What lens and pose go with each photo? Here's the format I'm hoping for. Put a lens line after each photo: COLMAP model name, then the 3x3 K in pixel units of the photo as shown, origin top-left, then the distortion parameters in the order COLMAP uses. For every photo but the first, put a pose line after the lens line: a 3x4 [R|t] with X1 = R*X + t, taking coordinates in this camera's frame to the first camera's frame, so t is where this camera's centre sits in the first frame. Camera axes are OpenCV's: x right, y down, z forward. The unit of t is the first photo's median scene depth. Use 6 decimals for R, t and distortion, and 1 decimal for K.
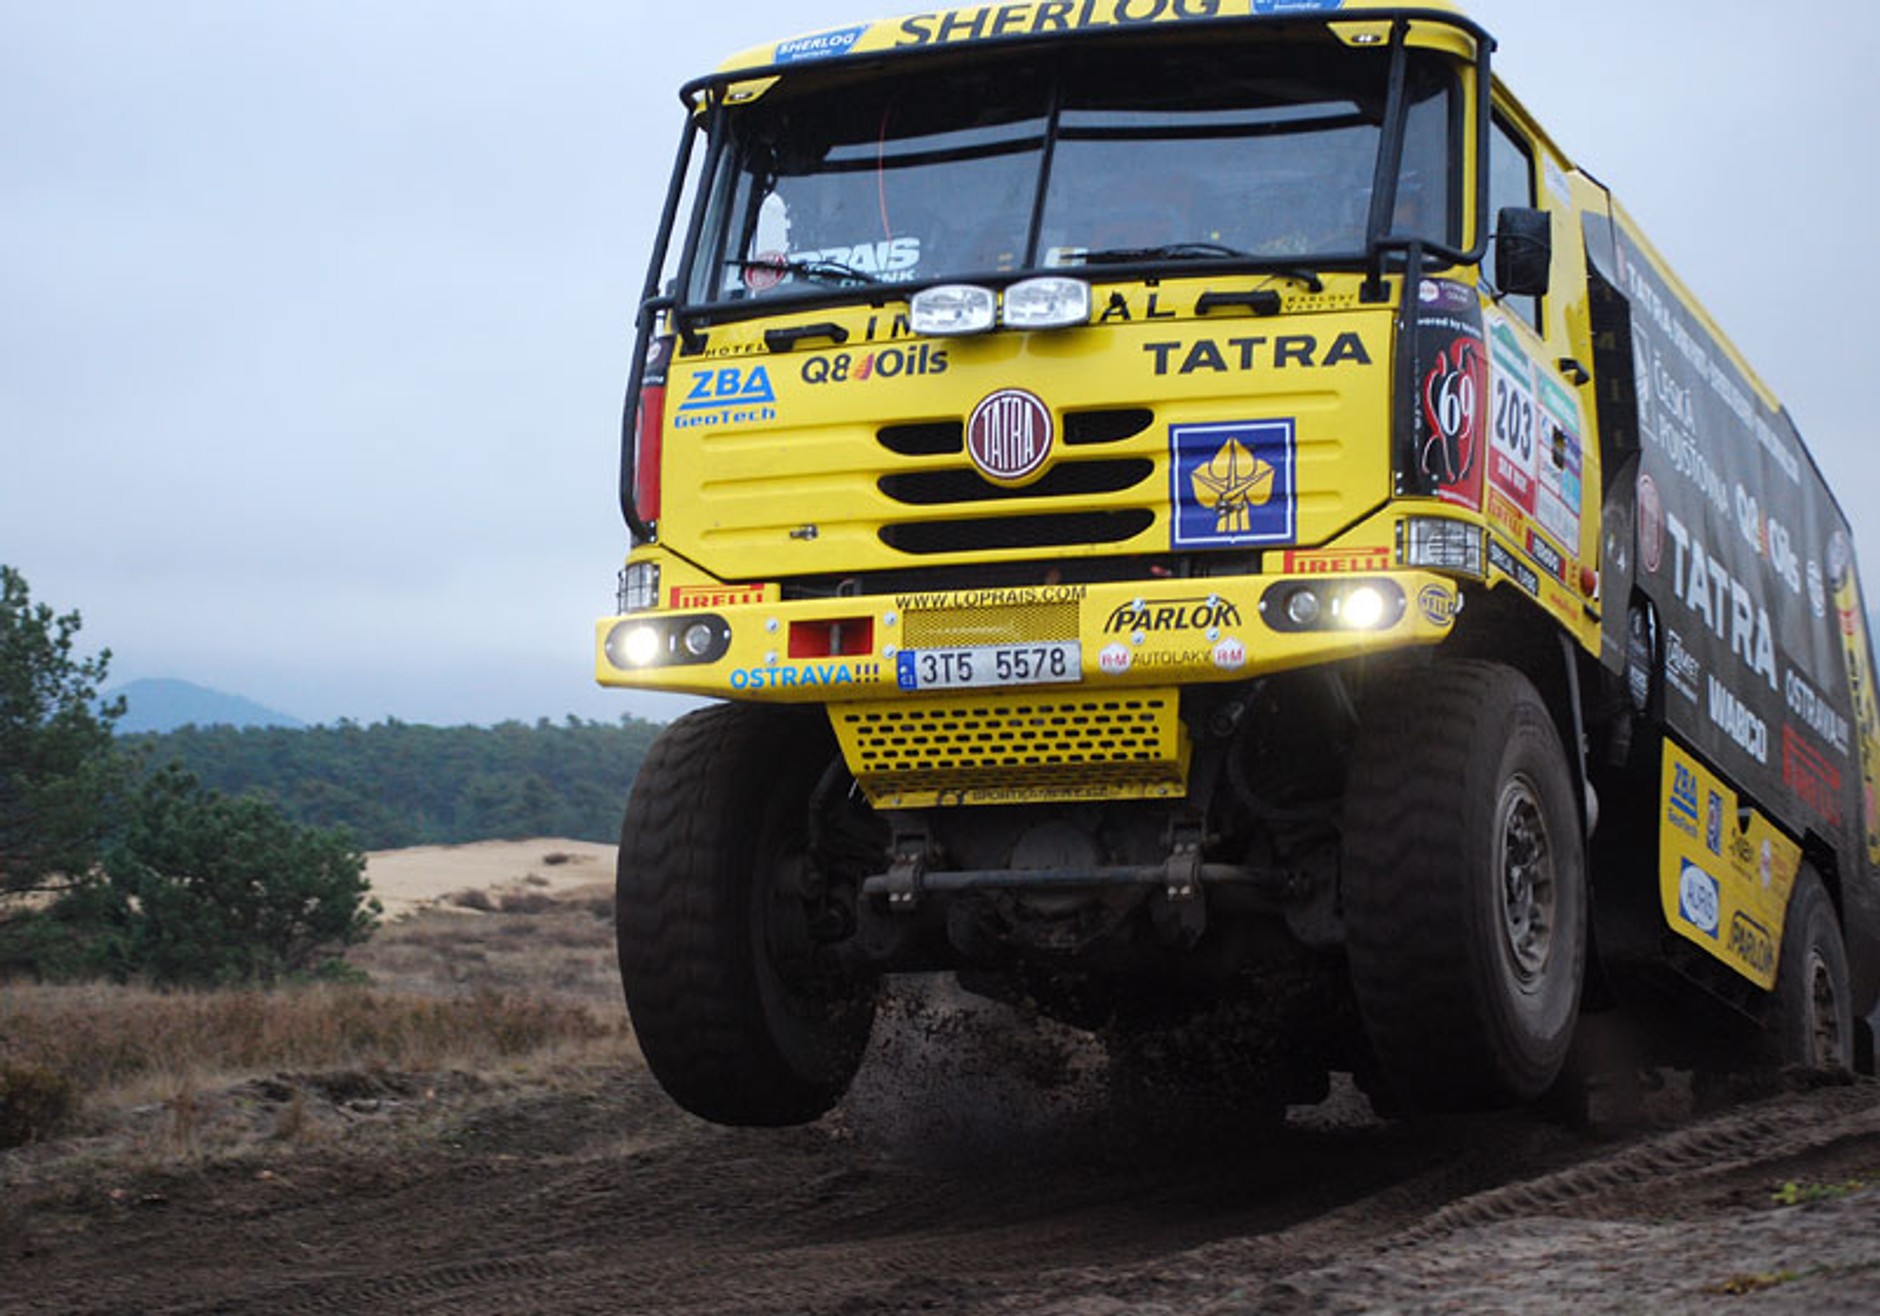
lens RADIAL K [[5051.3, 0, 940.0], [0, 5051.3, 658.0], [0, 0, 1]] dist [-0.365684, 0.855899]
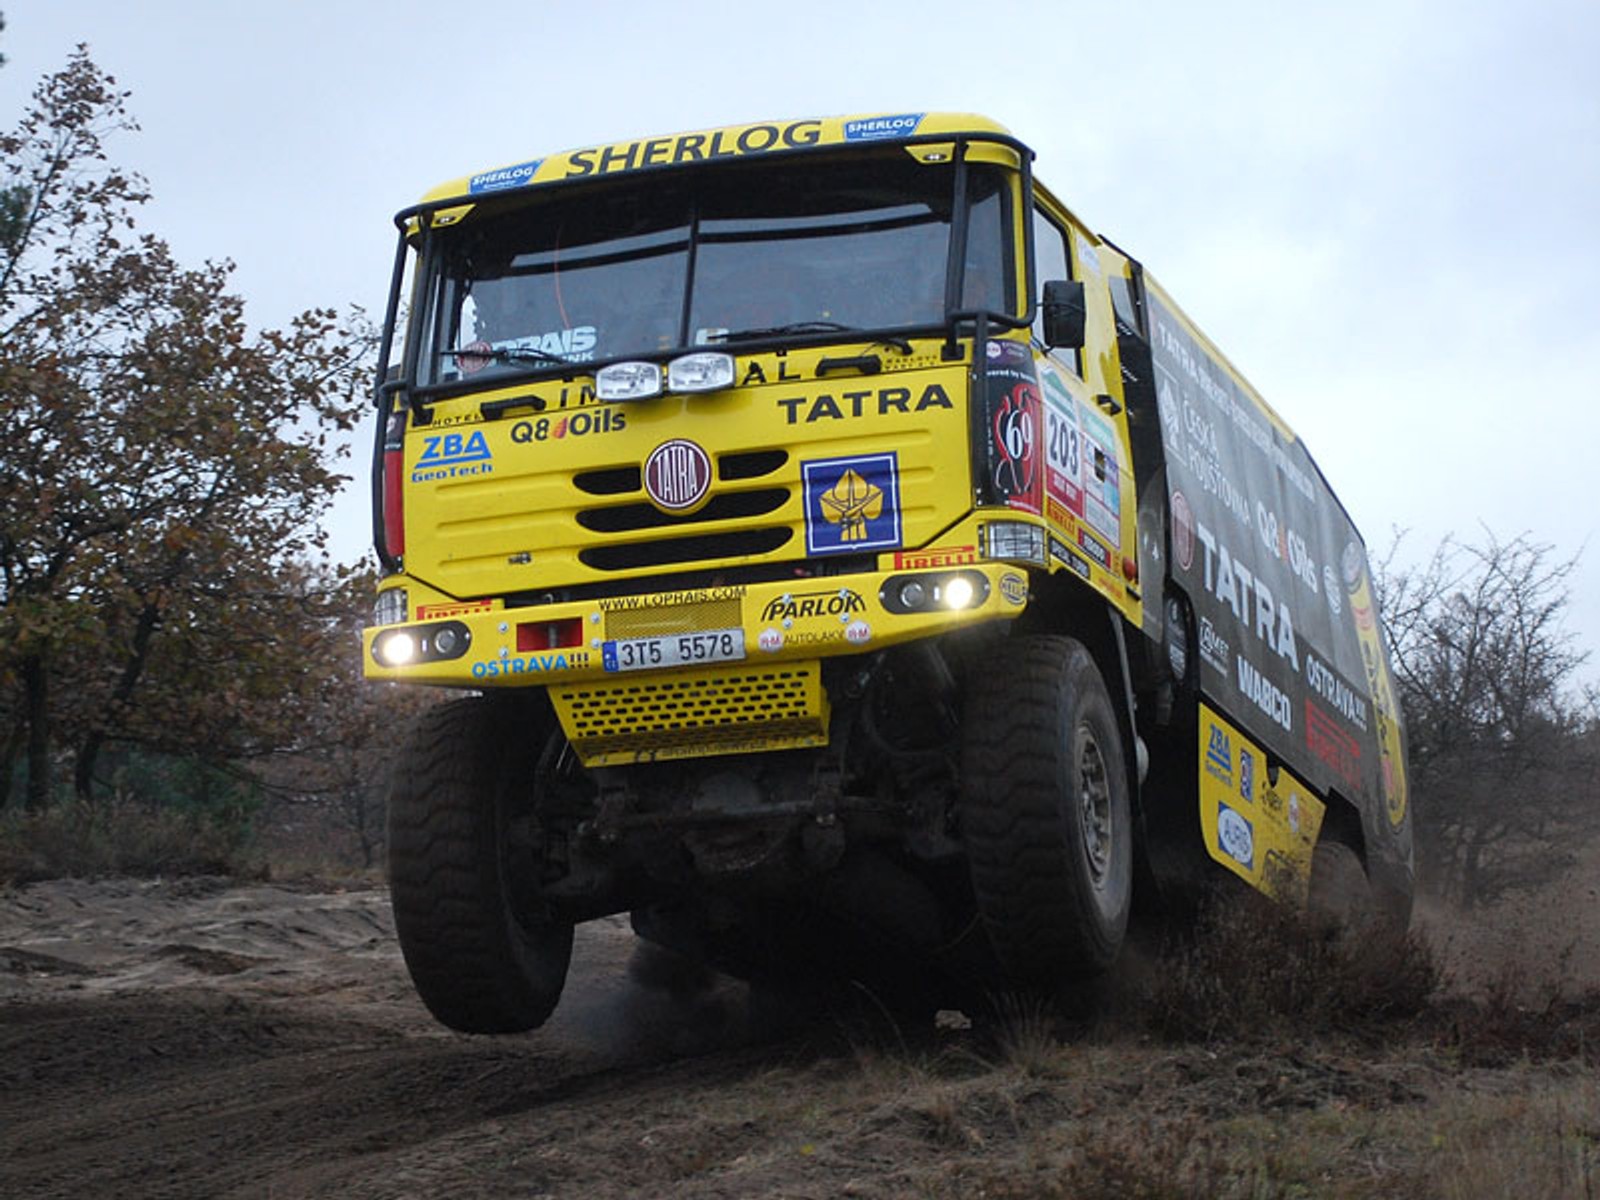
lens RADIAL K [[6275.0, 0, 800.0], [0, 6275.0, 600.0], [0, 0, 1]] dist [-0.575997, -1.377121]
pose [[0.996054, -0.048765, 0.074146, -0.076482], [0.050715, 0.998409, -0.024647, 0.029500], [-0.072826, 0.028310, 0.996943, -0.616188]]
